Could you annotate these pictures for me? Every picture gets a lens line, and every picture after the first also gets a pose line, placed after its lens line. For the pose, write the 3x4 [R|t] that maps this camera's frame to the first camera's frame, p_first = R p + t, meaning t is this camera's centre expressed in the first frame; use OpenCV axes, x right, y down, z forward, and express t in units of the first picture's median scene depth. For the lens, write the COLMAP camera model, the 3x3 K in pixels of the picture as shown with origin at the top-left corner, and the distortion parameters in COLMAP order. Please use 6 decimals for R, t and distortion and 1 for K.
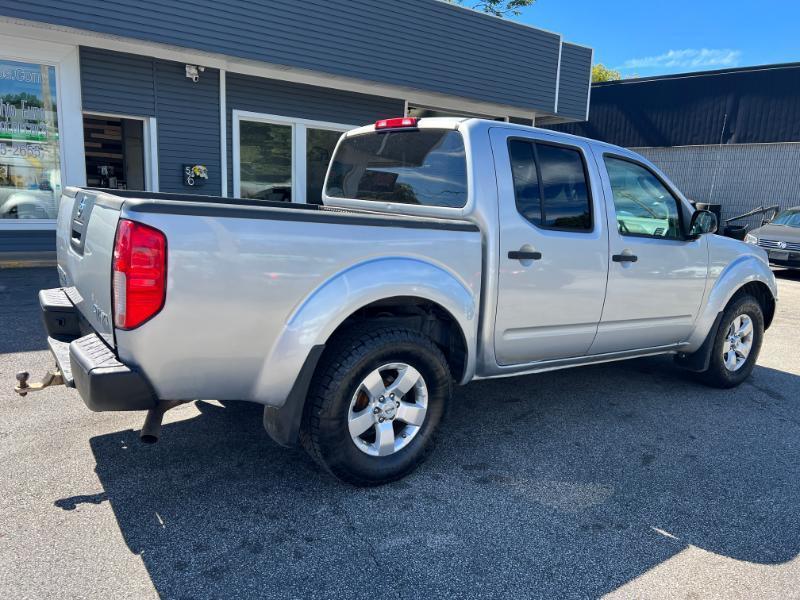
lens RADIAL K [[607.2, 0, 401.4], [0, 607.2, 301.3], [0, 0, 1]] dist [0.048336, -0.054869]
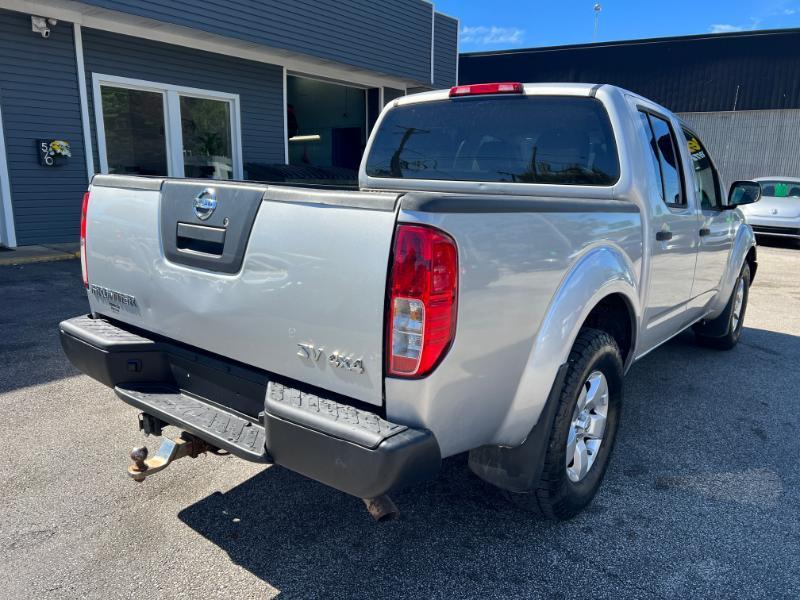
lens RADIAL K [[607.2, 0, 401.0], [0, 607.2, 300.6], [0, 0, 1]] dist [0.048336, -0.054869]
pose [[0.956434, -0.084148, 0.279557, -0.333648], [0.072428, 0.996017, 0.052010, -0.041556], [-0.282820, -0.029496, 0.958719, 0.169626]]
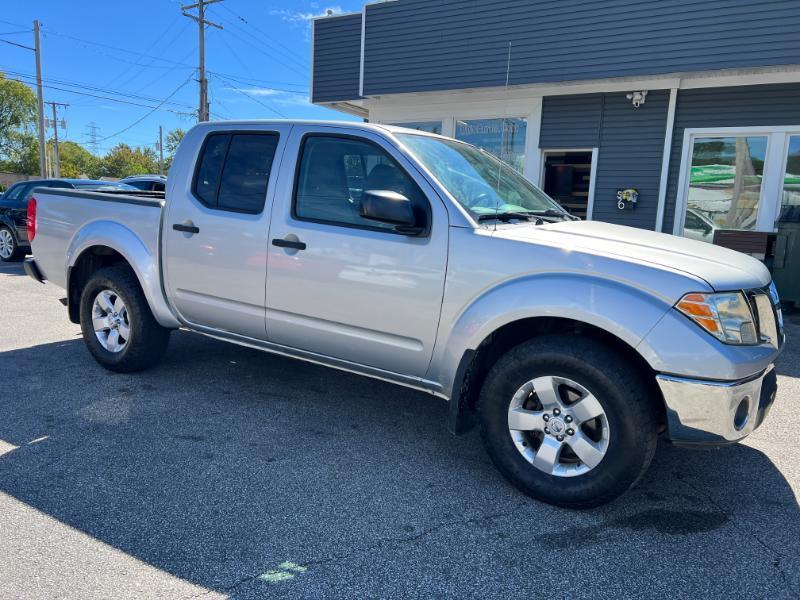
lens RADIAL K [[607.2, 0, 400.7], [0, 607.2, 295.5], [0, 0, 1]] dist [0.048336, -0.054869]
pose [[0.377915, 0.106274, -0.919720, 1.121136], [-0.181594, 0.982603, 0.038922, -0.052705], [0.907857, 0.152307, 0.390640, 0.705739]]
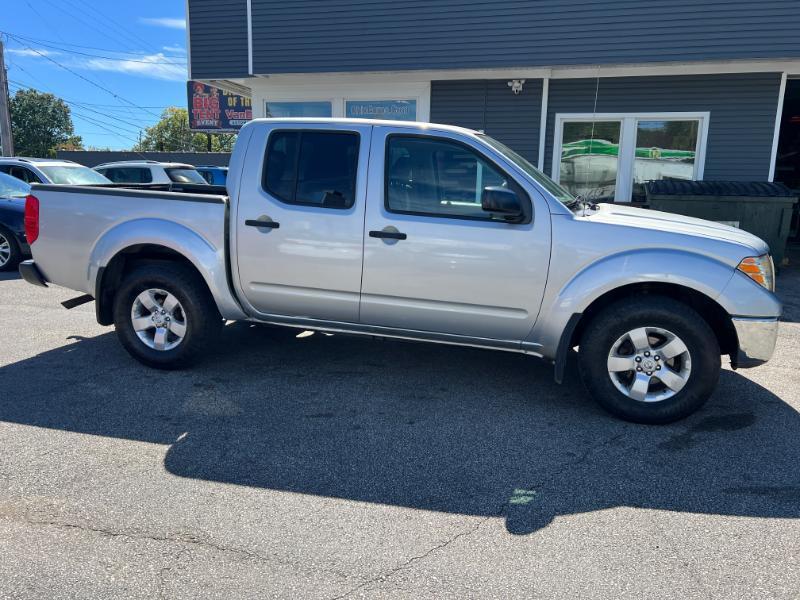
lens RADIAL K [[607.2, 0, 404.0], [0, 607.2, 299.2], [0, 0, 1]] dist [0.048336, -0.054869]
pose [[0.635174, 0.109866, -0.764515, 1.030965], [-0.120956, 0.991768, 0.042031, -0.007486], [0.762839, 0.065776, 0.643234, 0.322773]]
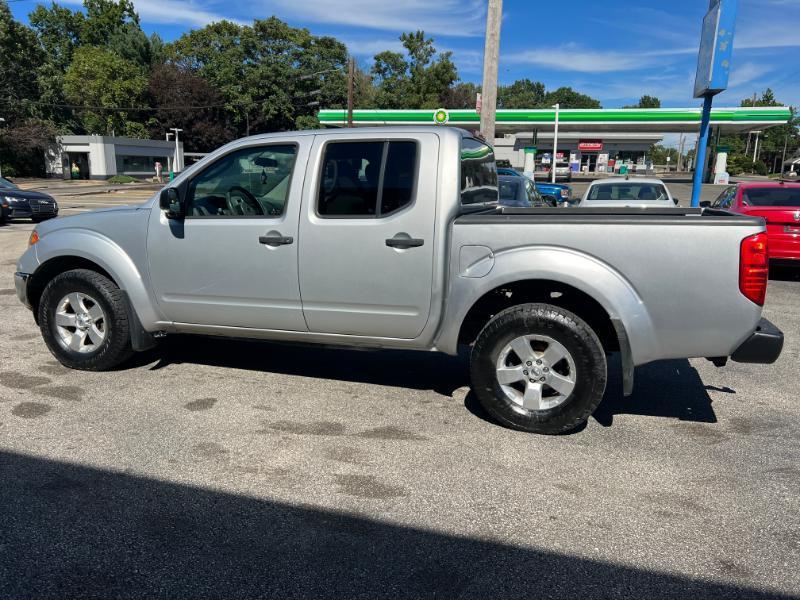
lens RADIAL K [[607.2, 0, 406.2], [0, 607.2, 292.6], [0, 0, 1]] dist [0.048336, -0.054869]
pose [[-0.613164, -0.209228, 0.761744, -0.761532], [0.083942, 0.941570, 0.326189, -0.345286], [-0.785483, 0.263950, -0.559774, 1.591310]]
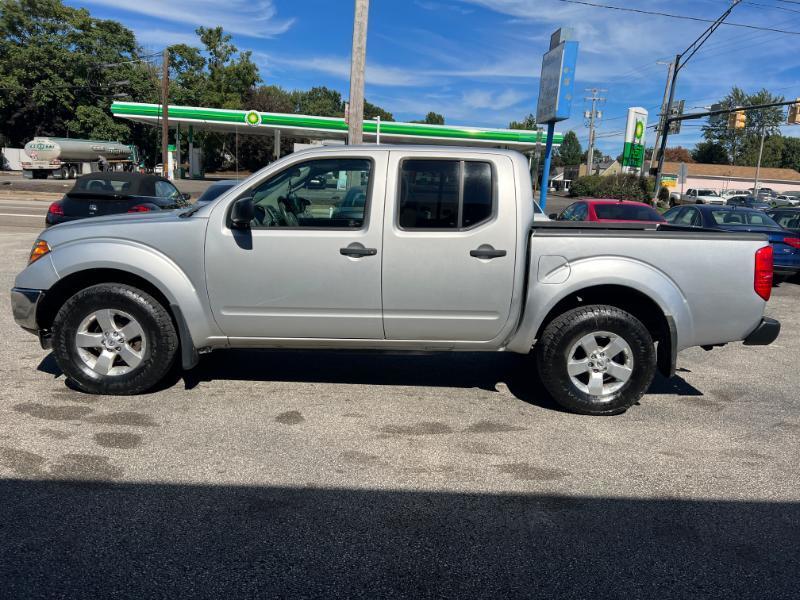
lens RADIAL K [[607.2, 0, 405.5], [0, 607.2, 295.2], [0, 0, 1]] dist [0.048336, -0.054869]
pose [[-0.834352, -0.187317, 0.518429, -0.484720], [-0.002379, 0.941707, 0.336426, -0.389796], [-0.551226, 0.279464, -0.786161, 1.931012]]
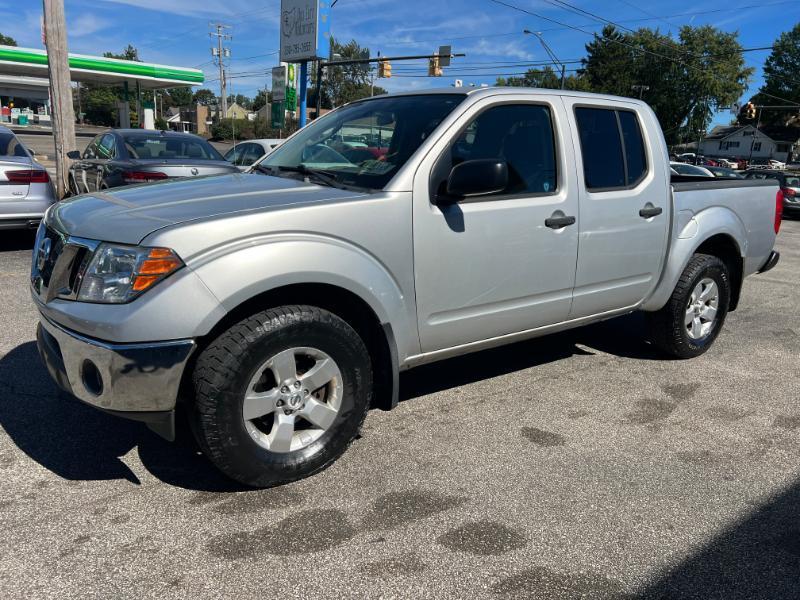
lens RADIAL K [[607.2, 0, 407.3], [0, 607.2, 303.0], [0, 0, 1]] dist [0.048336, -0.054869]
pose [[-0.994523, -0.083330, -0.063084, 0.315695], [-0.101639, 0.911734, 0.398009, -0.331345], [0.024350, 0.402241, -0.915210, 1.961654]]
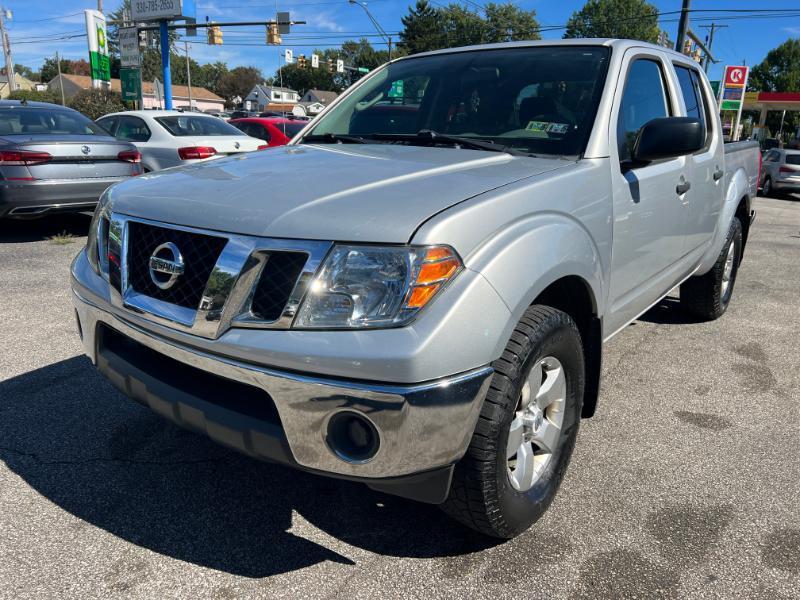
lens RADIAL K [[607.2, 0, 406.5], [0, 607.2, 301.9], [0, 0, 1]] dist [0.048336, -0.054869]
pose [[-0.944397, 0.010482, -0.328639, 0.632045], [-0.129417, 0.906967, 0.400827, -0.261762], [0.302267, 0.421071, -0.855181, 1.790767]]
